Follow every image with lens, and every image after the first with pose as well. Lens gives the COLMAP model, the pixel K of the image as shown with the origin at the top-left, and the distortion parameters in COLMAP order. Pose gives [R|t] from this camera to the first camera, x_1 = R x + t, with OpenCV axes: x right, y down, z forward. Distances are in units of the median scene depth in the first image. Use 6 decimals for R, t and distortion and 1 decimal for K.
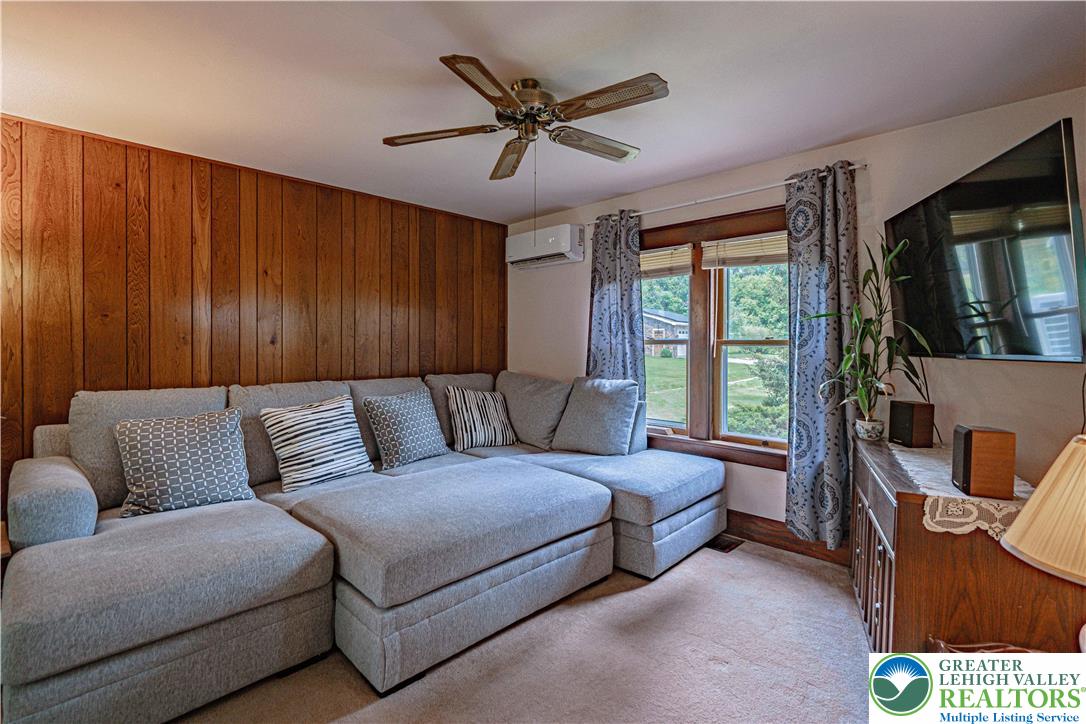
lens RADIAL K [[503.1, 0, 542.8], [0, 503.1, 355.2], [0, 0, 1]] dist [-0.000733, 0.001101]
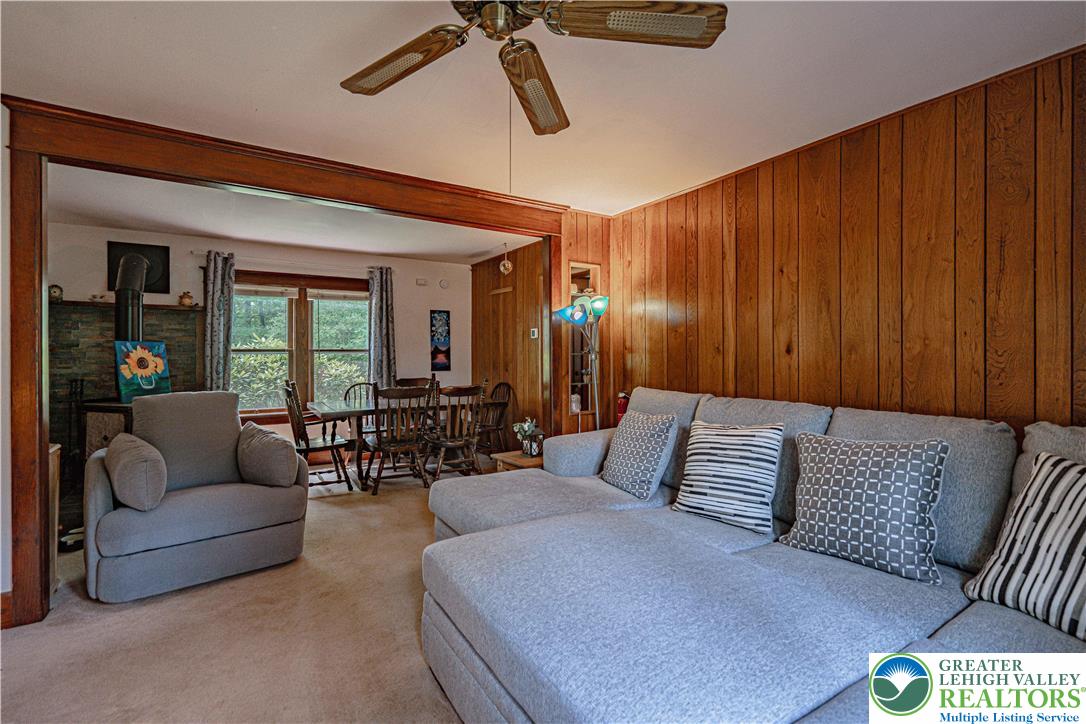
lens RADIAL K [[503.1, 0, 544.2], [0, 503.1, 355.7], [0, 0, 1]] dist [-0.000733, 0.001101]
pose [[-0.227914, 0.003699, -0.973674, 0.380731], [-0.021833, 0.999722, 0.008909, -0.017129], [0.973437, 0.023289, -0.227769, 0.790585]]
